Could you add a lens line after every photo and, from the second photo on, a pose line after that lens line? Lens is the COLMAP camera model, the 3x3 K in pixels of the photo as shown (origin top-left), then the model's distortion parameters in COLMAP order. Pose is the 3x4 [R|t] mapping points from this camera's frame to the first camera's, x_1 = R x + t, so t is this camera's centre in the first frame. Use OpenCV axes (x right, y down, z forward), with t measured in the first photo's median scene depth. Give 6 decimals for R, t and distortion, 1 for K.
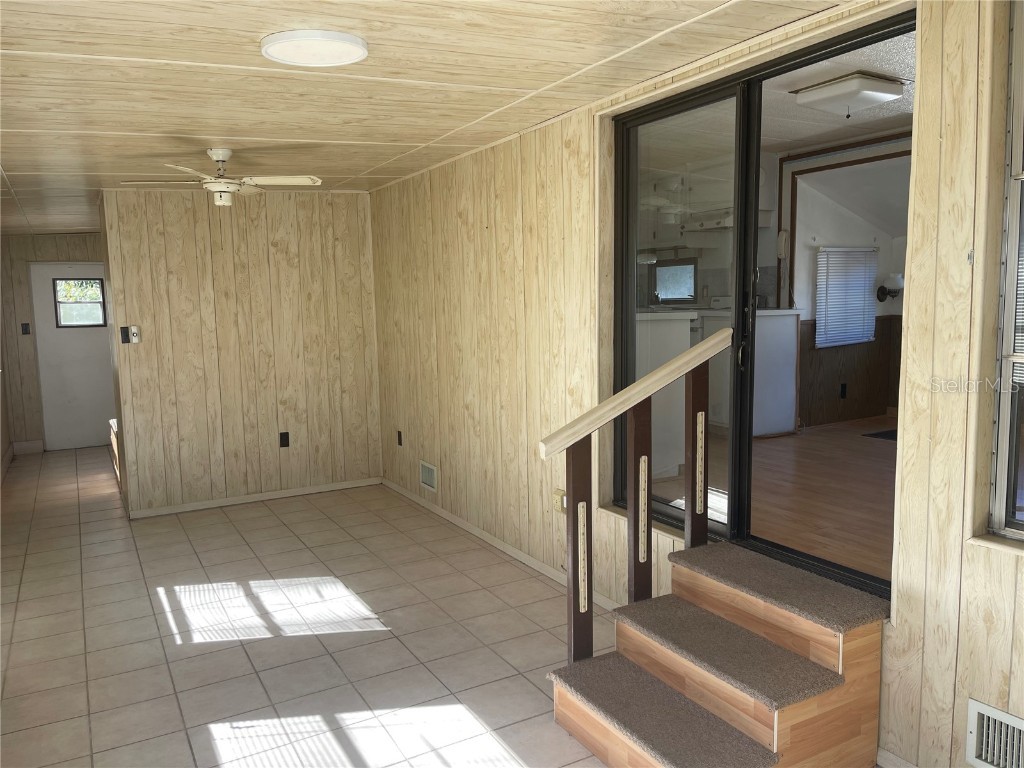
lens RADIAL K [[775.7, 0, 515.2], [0, 775.7, 381.7], [0, 0, 1]] dist [0.059154, -0.043729]
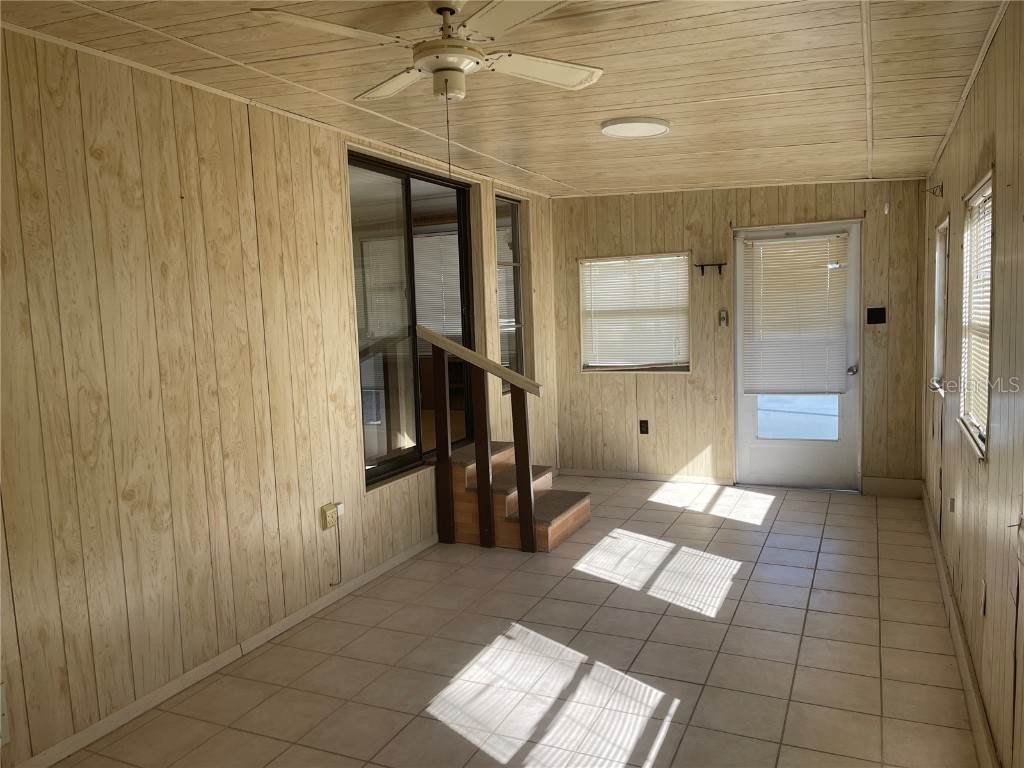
lens RADIAL K [[775.7, 0, 506.9], [0, 775.7, 386.2], [0, 0, 1]] dist [0.059154, -0.043729]
pose [[-0.579887, -0.031841, 0.814075, -0.838900], [0.140198, 0.980429, 0.138214, -0.104036], [-0.802543, 0.194280, -0.564074, 1.323301]]
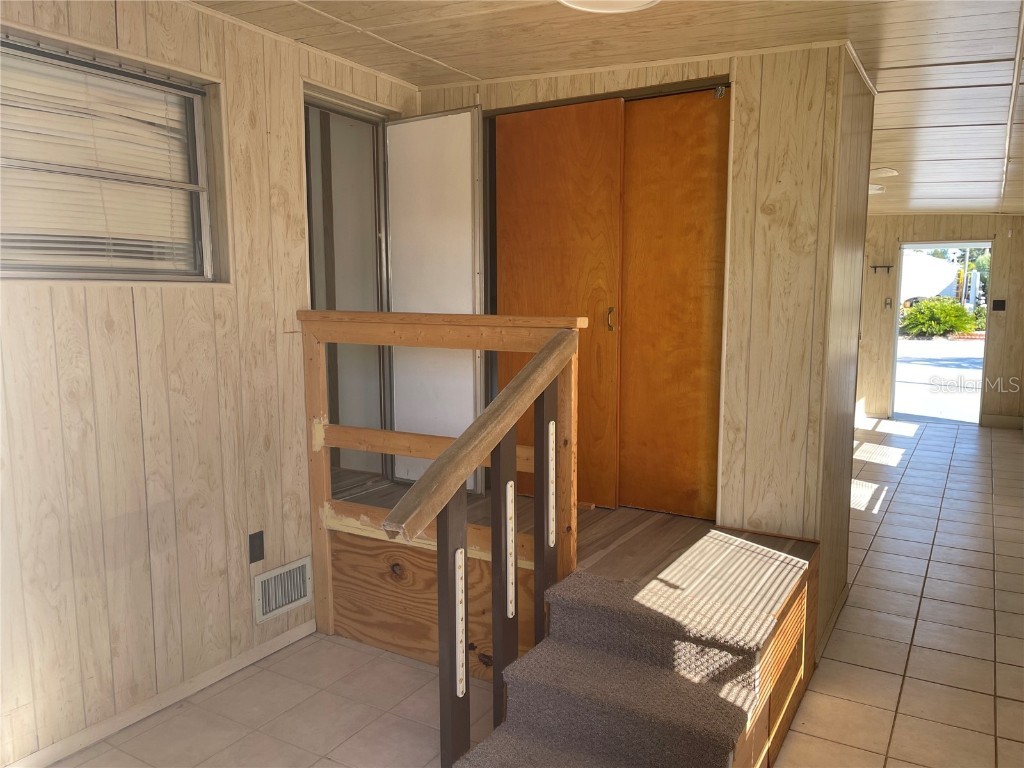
lens RADIAL K [[775.7, 0, 520.1], [0, 775.7, 382.6], [0, 0, 1]] dist [0.059154, -0.043729]
pose [[-0.500185, -0.078270, 0.862374, -1.014684], [0.108052, 0.982481, 0.151842, -0.141955], [-0.859150, 0.169130, -0.482965, 1.652850]]
